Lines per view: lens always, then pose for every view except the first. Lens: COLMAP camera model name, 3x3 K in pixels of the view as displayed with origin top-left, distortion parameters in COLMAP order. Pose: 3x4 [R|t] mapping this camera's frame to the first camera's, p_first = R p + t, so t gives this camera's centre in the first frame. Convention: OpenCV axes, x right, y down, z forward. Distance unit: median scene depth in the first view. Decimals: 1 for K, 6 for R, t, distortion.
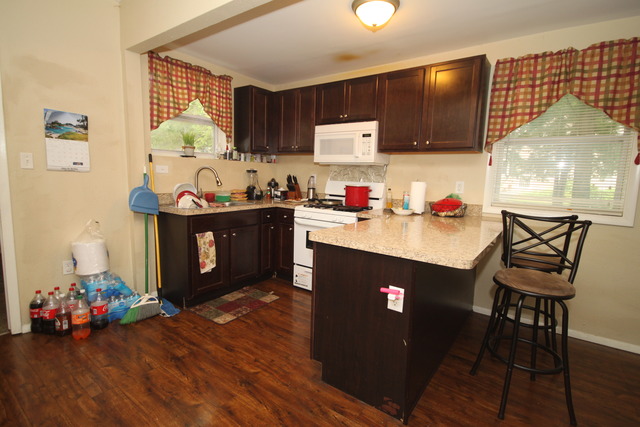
lens RADIAL K [[332.6, 0, 340.1], [0, 332.6, 214.7], [0, 0, 1]] dist [-0.003747, -0.000909]
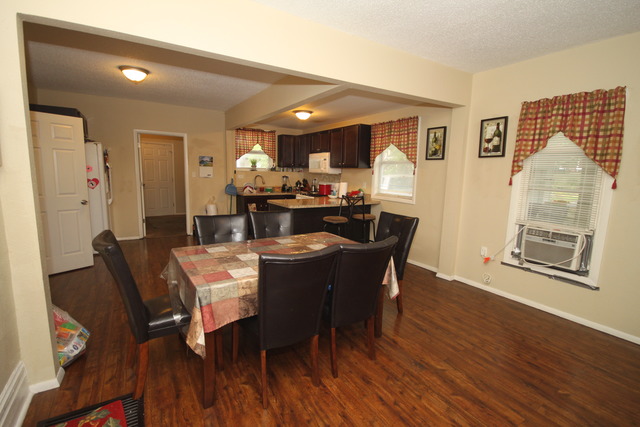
lens RADIAL K [[297.5, 0, 321.8], [0, 297.5, 213.3], [0, 0, 1]] dist [-0.000549, -0.000262]
pose [[0.929870, 0.043029, -0.365362, 0.790785], [-0.040194, 0.999074, 0.015366, 0.068172], [0.365685, 0.000397, 0.930739, -0.754127]]
